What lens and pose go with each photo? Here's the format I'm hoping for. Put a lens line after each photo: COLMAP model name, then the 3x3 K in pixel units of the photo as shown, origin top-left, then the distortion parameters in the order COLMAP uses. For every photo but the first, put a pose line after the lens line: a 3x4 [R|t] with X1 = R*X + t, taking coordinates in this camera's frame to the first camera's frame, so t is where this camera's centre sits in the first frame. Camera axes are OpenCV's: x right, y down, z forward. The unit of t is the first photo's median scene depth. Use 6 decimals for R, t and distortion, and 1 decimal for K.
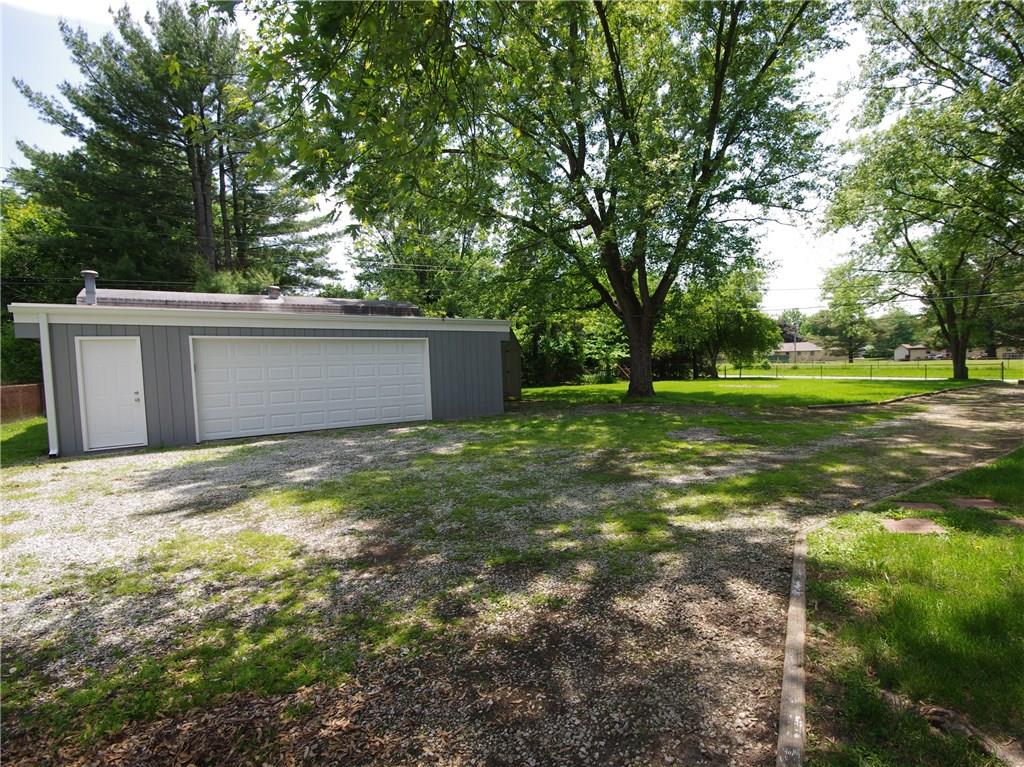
lens RADIAL K [[509.1, 0, 623.7], [0, 509.1, 380.3], [0, 0, 1]] dist [0.030026, -0.019352]
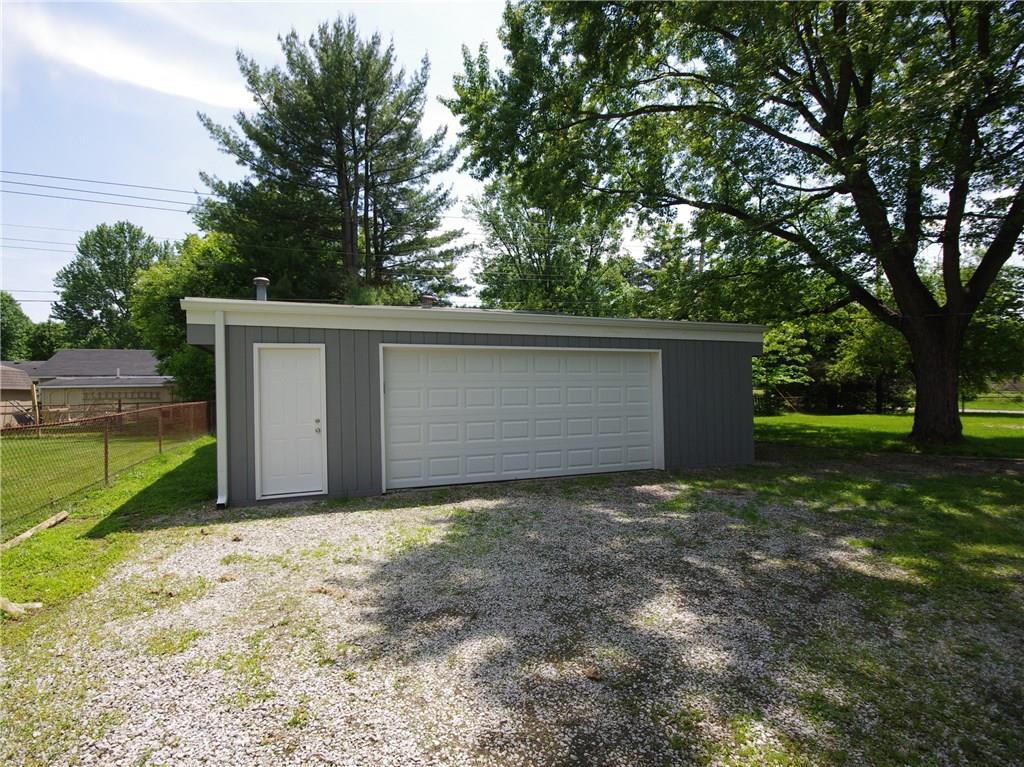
lens RADIAL K [[455.5, 0, 512.0], [0, 455.5, 383.5], [0, 0, 1]] dist [-0.000635, 0.000073]
pose [[0.965503, 0.015562, -0.259927, -0.301896], [-0.026158, 0.998960, -0.037357, -0.006810], [0.259075, 0.042867, 0.964905, 0.261733]]
